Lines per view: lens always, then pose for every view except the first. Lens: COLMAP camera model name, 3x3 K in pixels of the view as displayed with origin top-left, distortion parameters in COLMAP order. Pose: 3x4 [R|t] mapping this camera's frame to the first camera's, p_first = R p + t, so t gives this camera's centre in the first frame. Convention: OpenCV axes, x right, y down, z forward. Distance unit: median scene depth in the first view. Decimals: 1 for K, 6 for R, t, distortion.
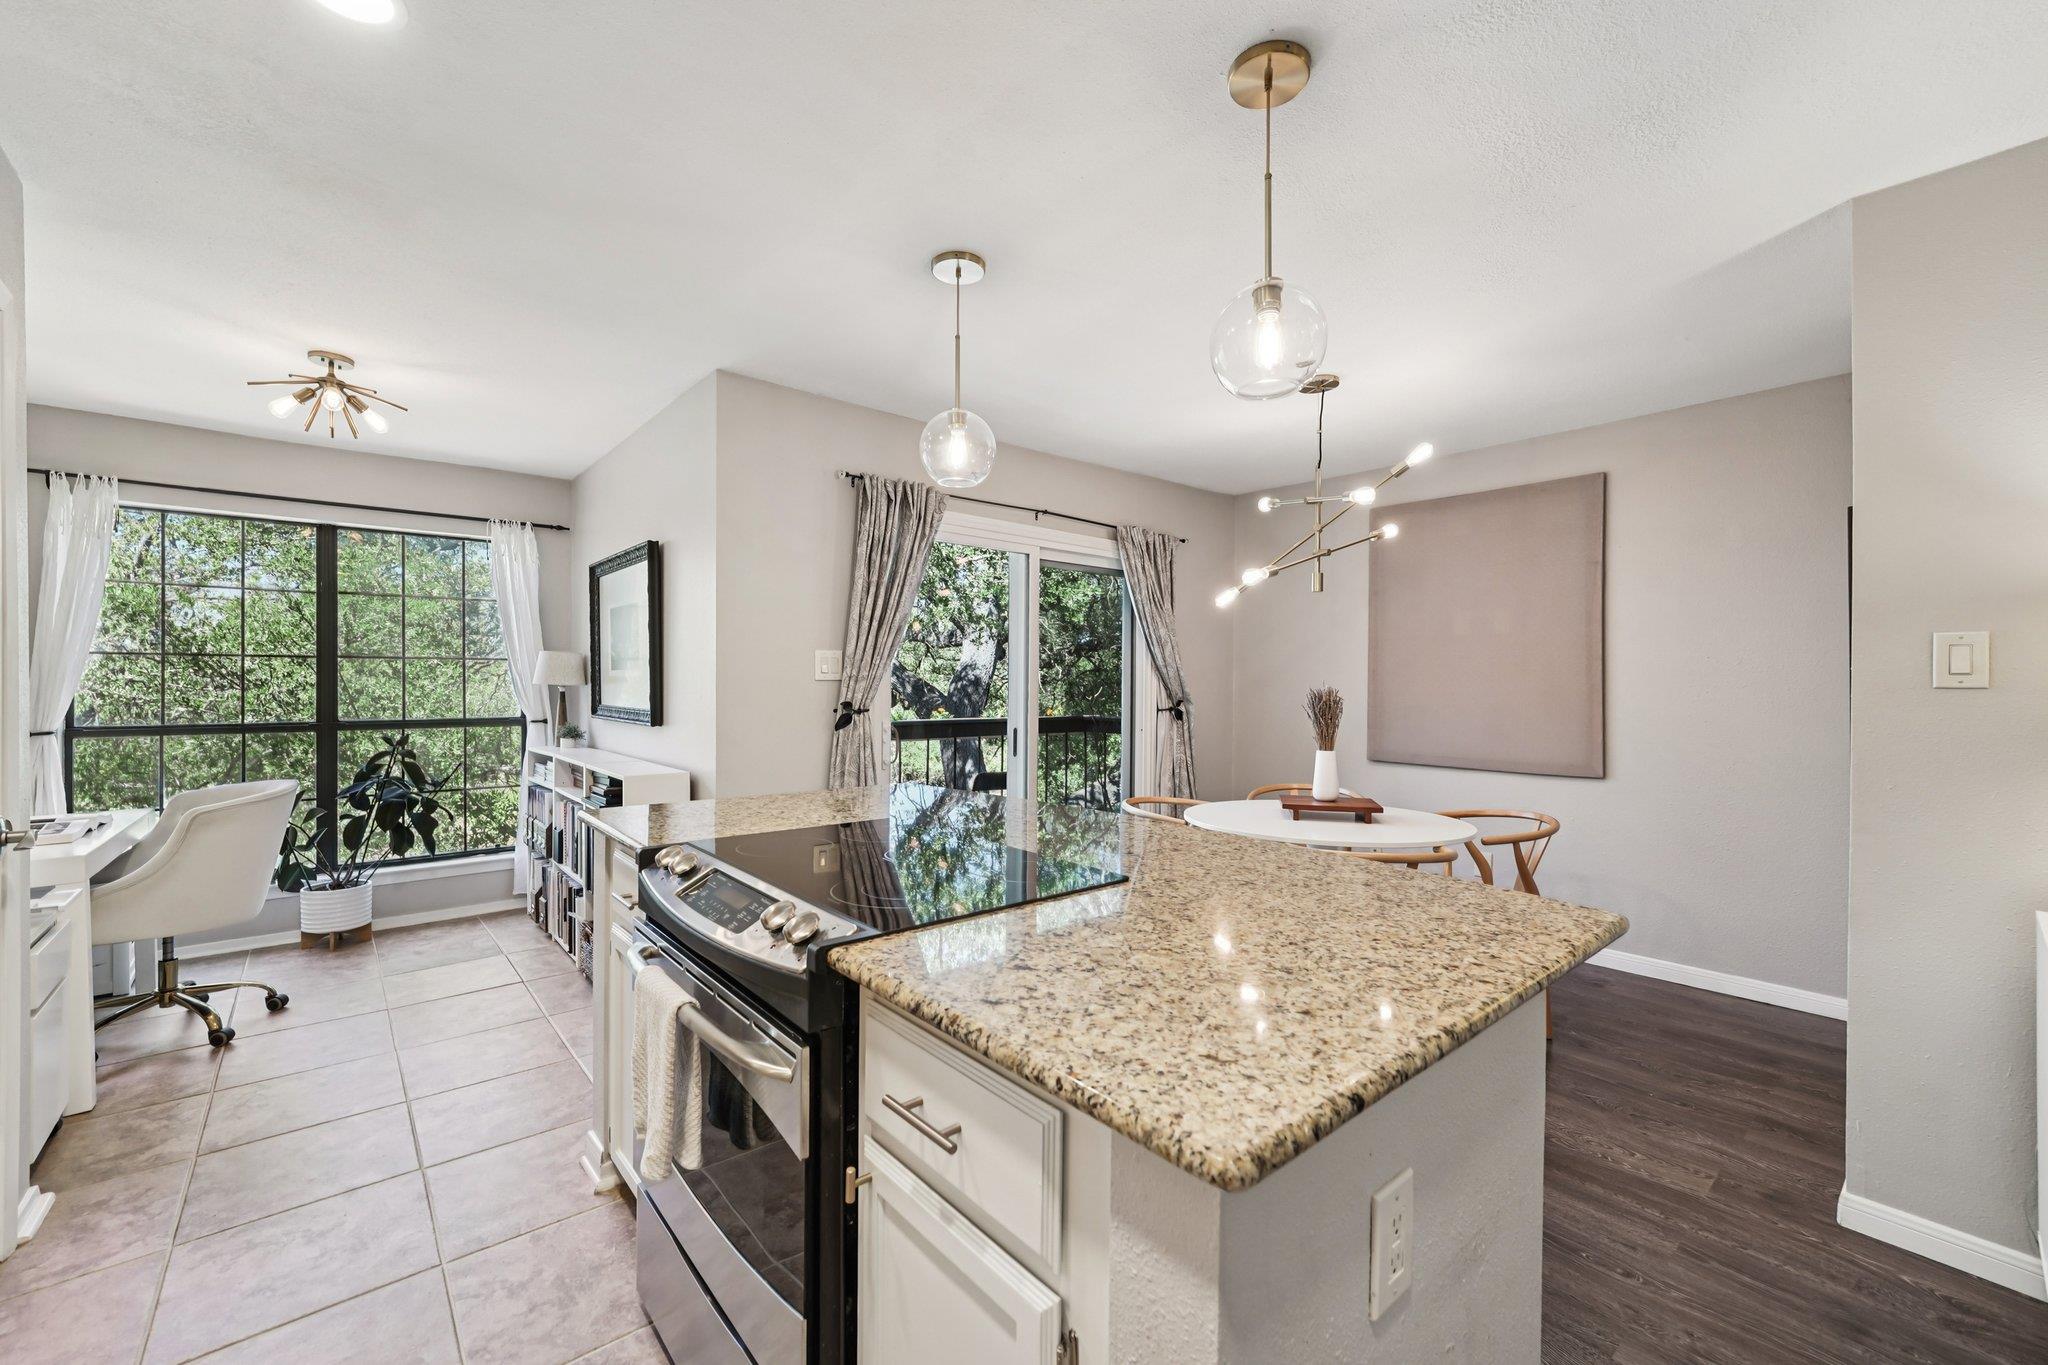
lens RADIAL K [[824.2, 0, 1014.3], [0, 824.2, 685.2], [0, 0, 1]] dist [-0.002219, 0.000321]
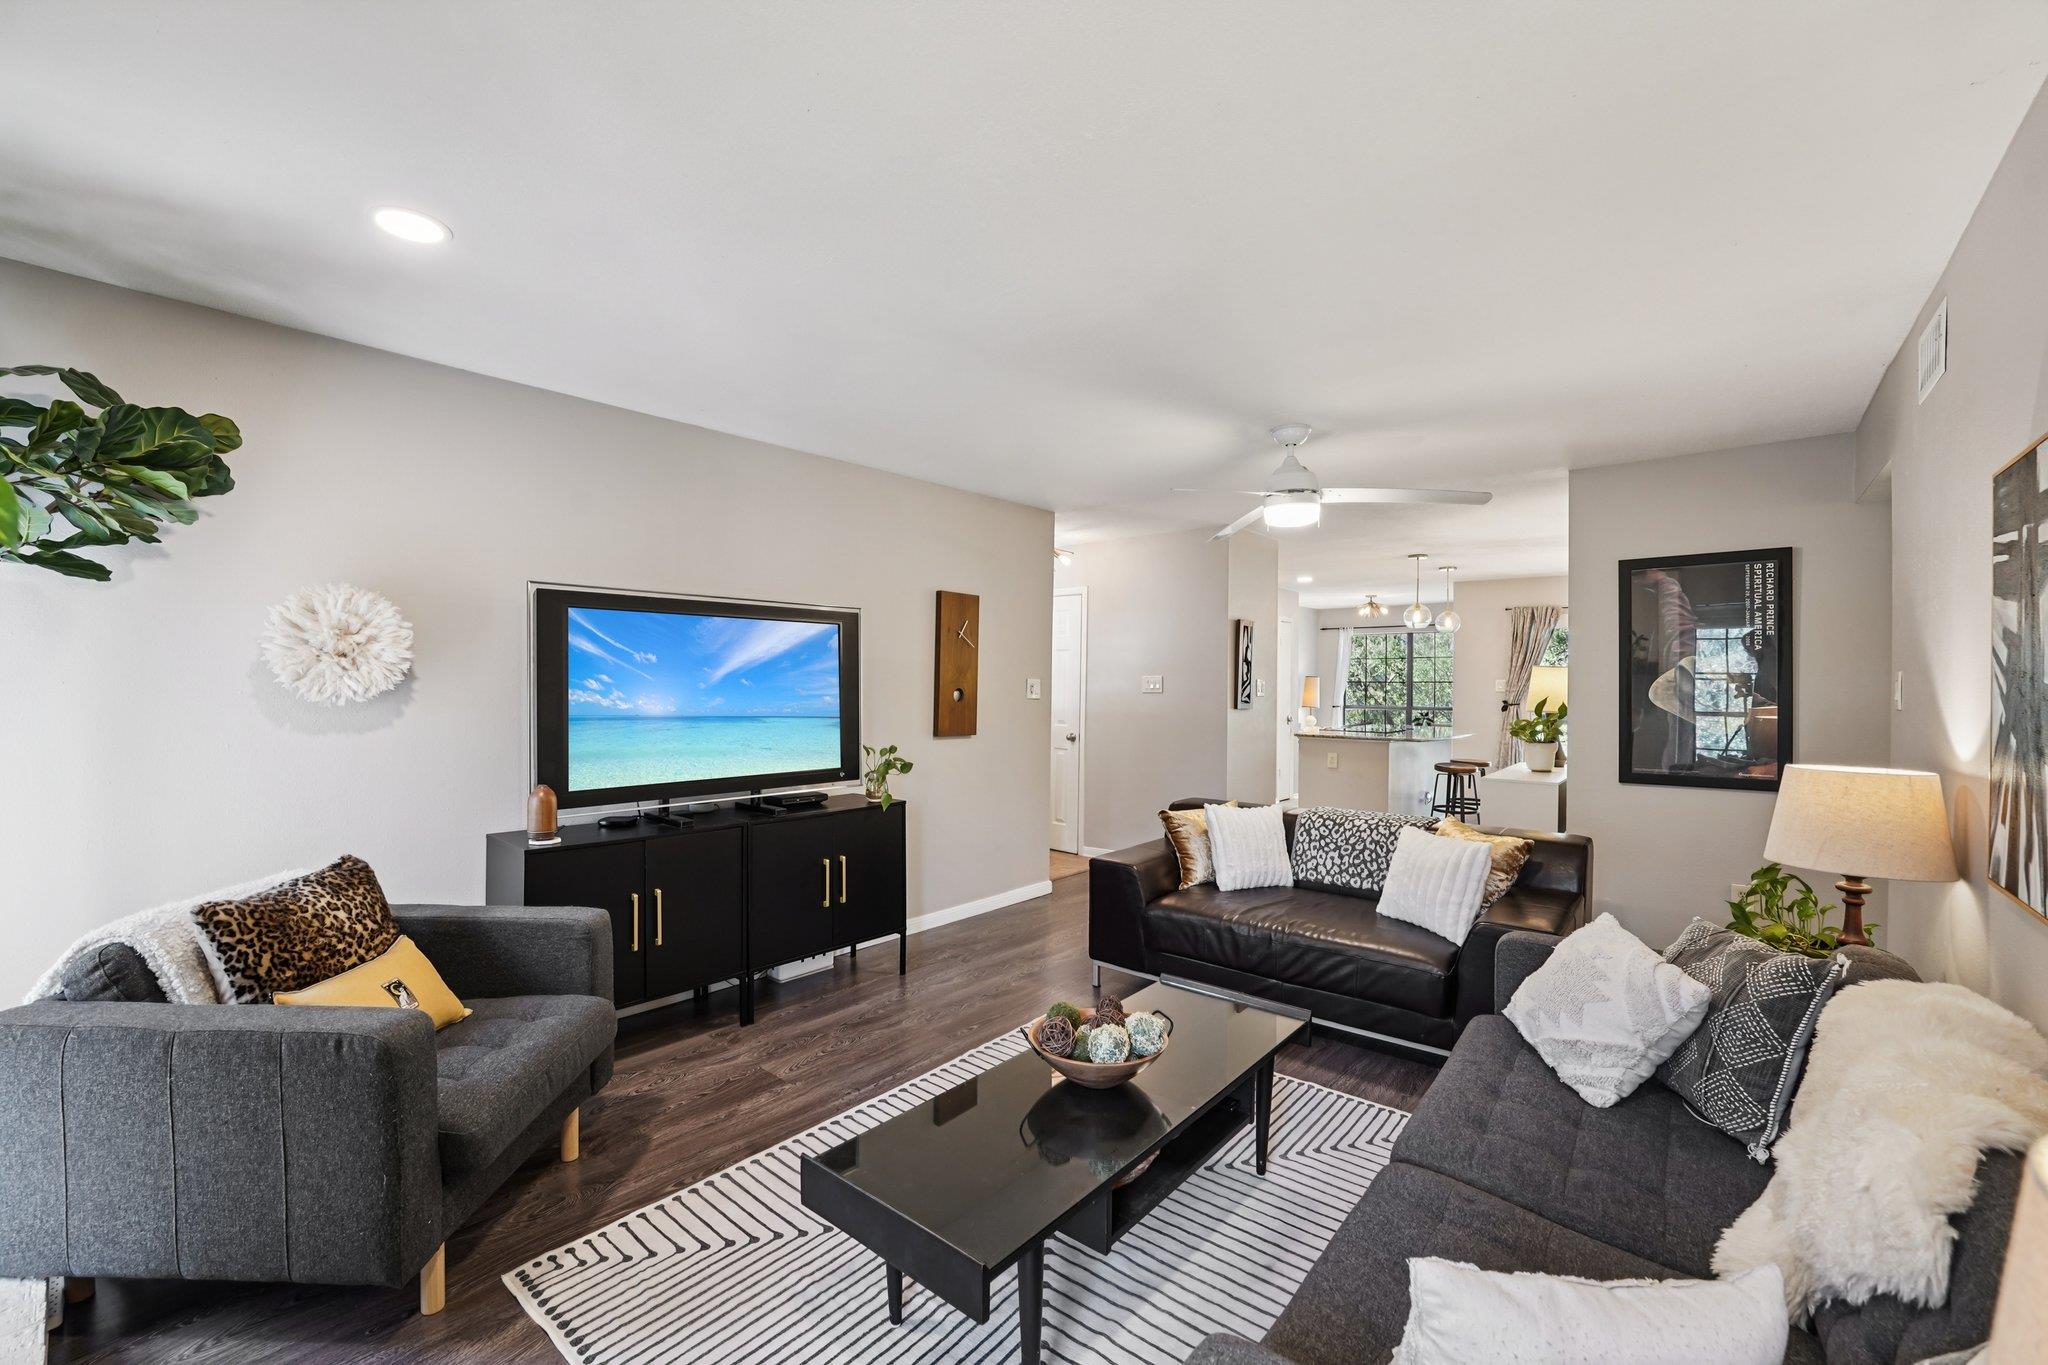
lens RADIAL K [[840.8, 0, 1020.3], [0, 840.8, 669.4], [0, 0, 1]] dist [-0.031714, 0.004406]
pose [[0.159997, -0.020507, -0.986904, 1.824737], [-0.009112, 0.999711, -0.022250, -0.003862], [0.987075, 0.012553, 0.159764, -0.758902]]
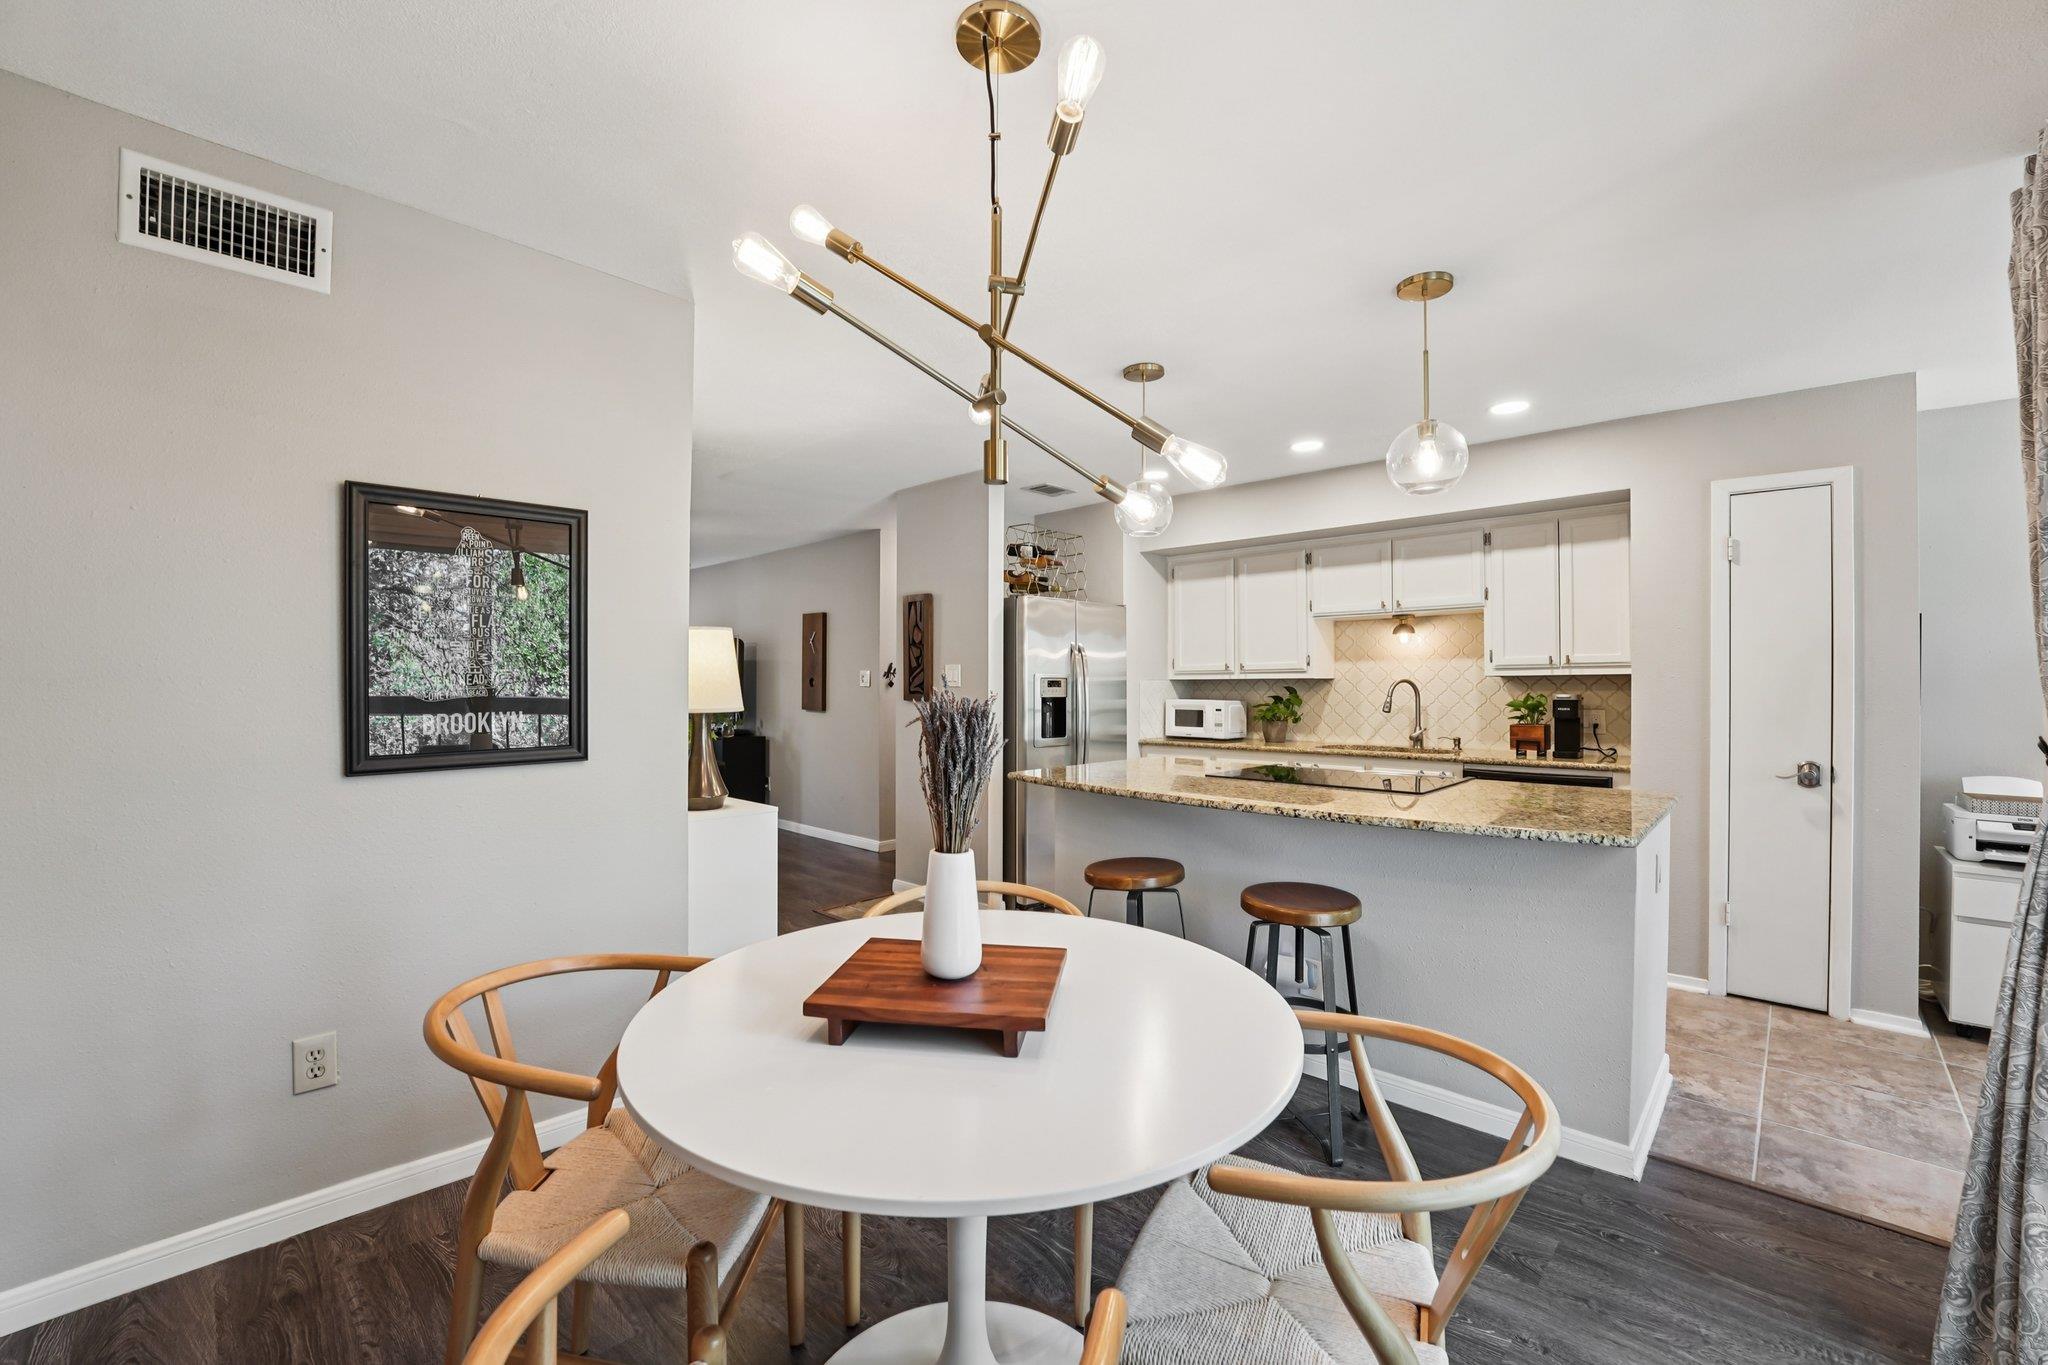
lens RADIAL K [[832.8, 0, 1013.9], [0, 832.8, 683.2], [0, 0, 1]] dist [-0.032511, 0.005068]
pose [[-0.995040, -0.008828, -0.099087, 0.329963], [-0.009356, 0.999944, 0.004858, -0.004656], [0.099039, 0.005761, -0.995067, 1.198522]]
